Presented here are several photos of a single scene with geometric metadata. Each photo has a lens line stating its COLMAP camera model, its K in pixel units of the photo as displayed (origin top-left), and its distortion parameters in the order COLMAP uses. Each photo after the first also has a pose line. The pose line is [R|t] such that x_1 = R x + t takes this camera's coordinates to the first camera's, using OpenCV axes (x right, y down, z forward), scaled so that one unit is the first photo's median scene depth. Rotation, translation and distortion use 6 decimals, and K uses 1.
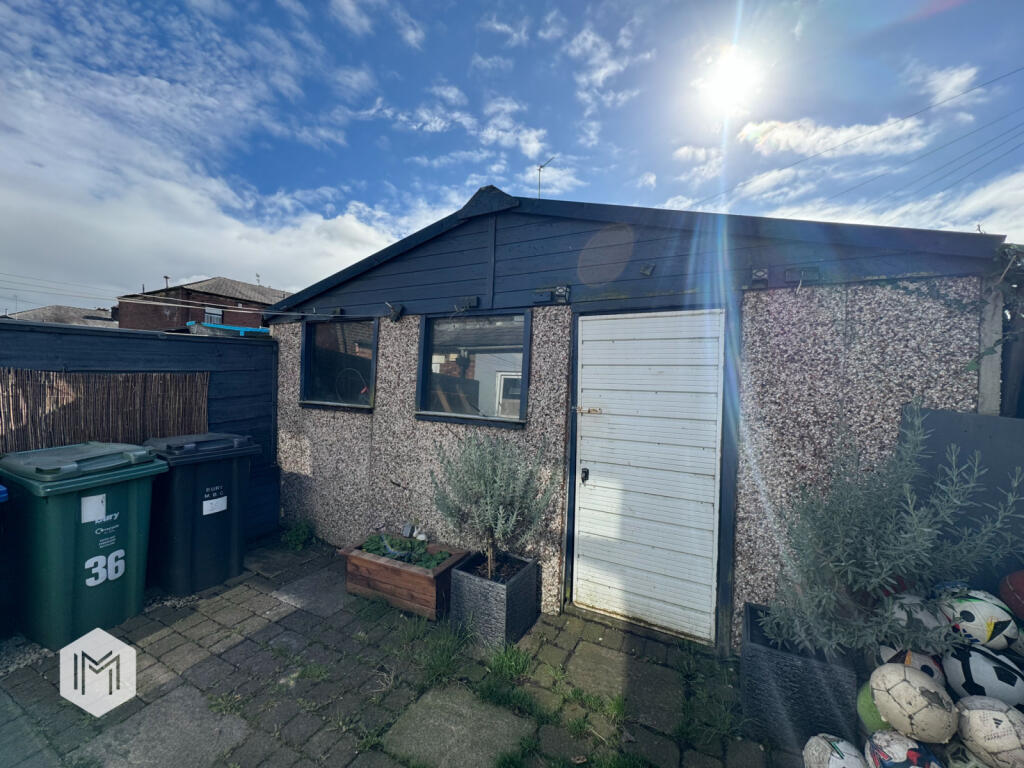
lens RADIAL K [[410.6, 0, 511.2], [0, 410.6, 386.4], [0, 0, 1]] dist [0.000526, -0.000268]
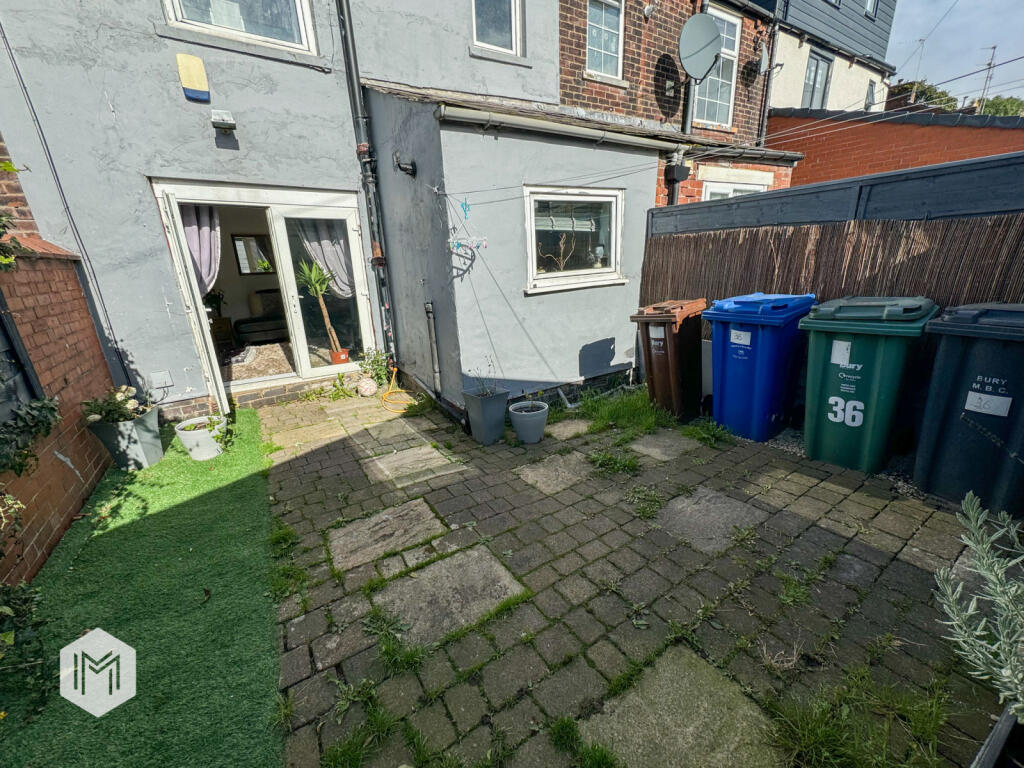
lens RADIAL K [[410.6, 0, 514.0], [0, 410.6, 386.0], [0, 0, 1]] dist [0.000526, -0.000268]
pose [[-0.489336, 0.258316, -0.832960, 0.317620], [0.010303, 0.956771, 0.290659, 0.053542], [0.872034, 0.133648, -0.470844, 0.730124]]
